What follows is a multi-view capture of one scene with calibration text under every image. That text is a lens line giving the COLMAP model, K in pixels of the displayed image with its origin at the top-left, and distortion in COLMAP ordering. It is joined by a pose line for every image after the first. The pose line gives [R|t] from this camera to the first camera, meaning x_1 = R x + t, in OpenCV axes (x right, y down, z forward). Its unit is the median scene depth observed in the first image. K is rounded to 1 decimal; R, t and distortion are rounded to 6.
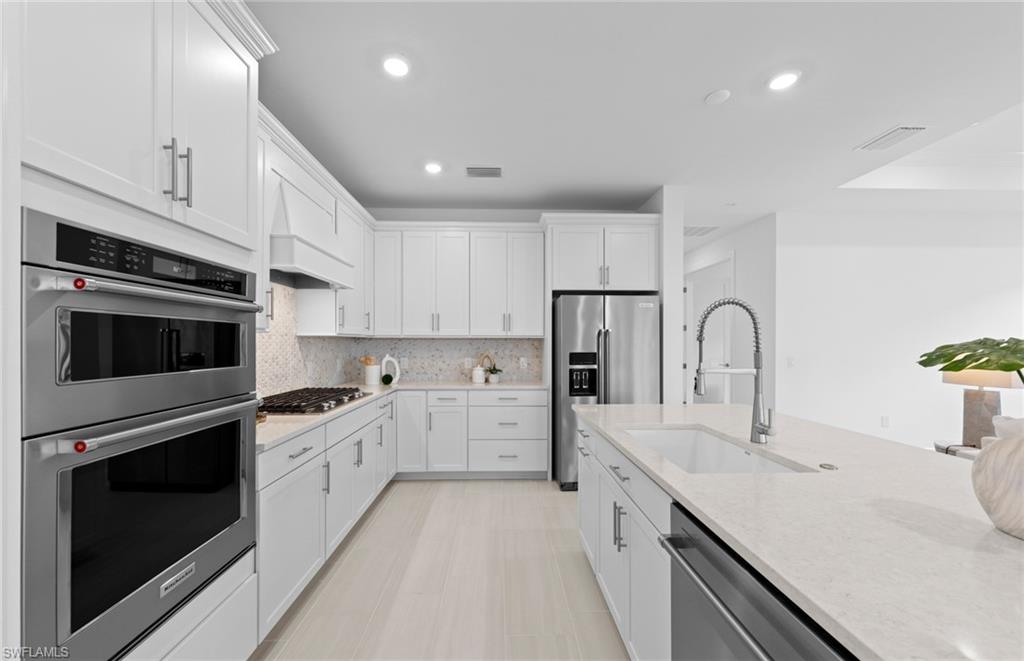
lens RADIAL K [[391.7, 0, 503.7], [0, 391.7, 344.9], [0, 0, 1]] dist [0.003436, 0.000023]
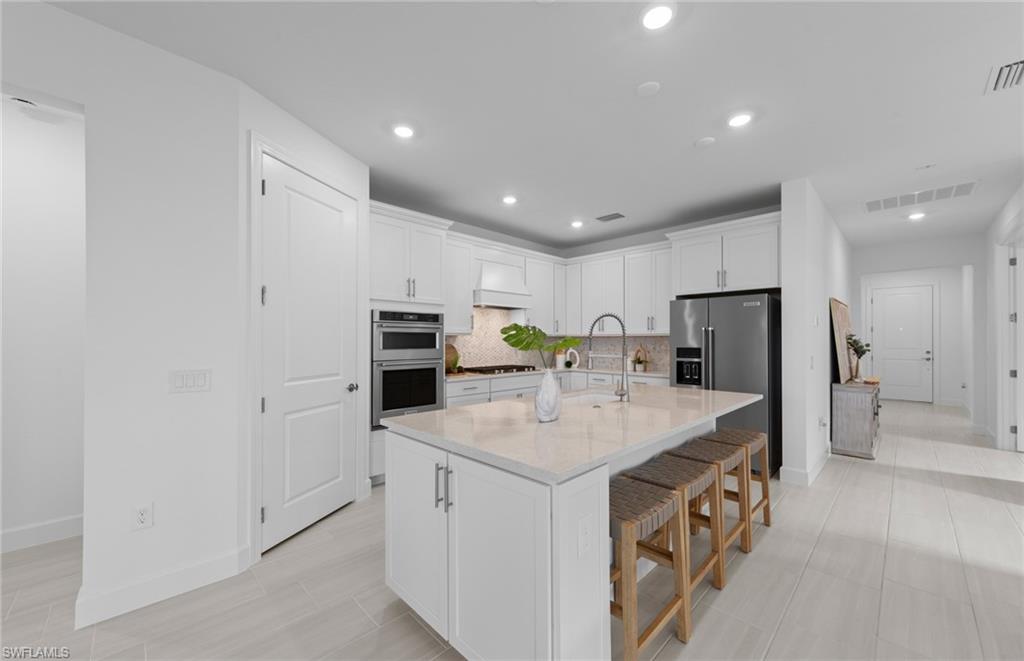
lens RADIAL K [[391.7, 0, 510.6], [0, 391.7, 337.8], [0, 0, 1]] dist [0.003436, 0.000023]
pose [[0.690724, -0.005391, -0.723099, 0.658432], [-0.002031, 0.999954, -0.009395, 0.001654], [0.723116, 0.007958, 0.690681, -0.201495]]
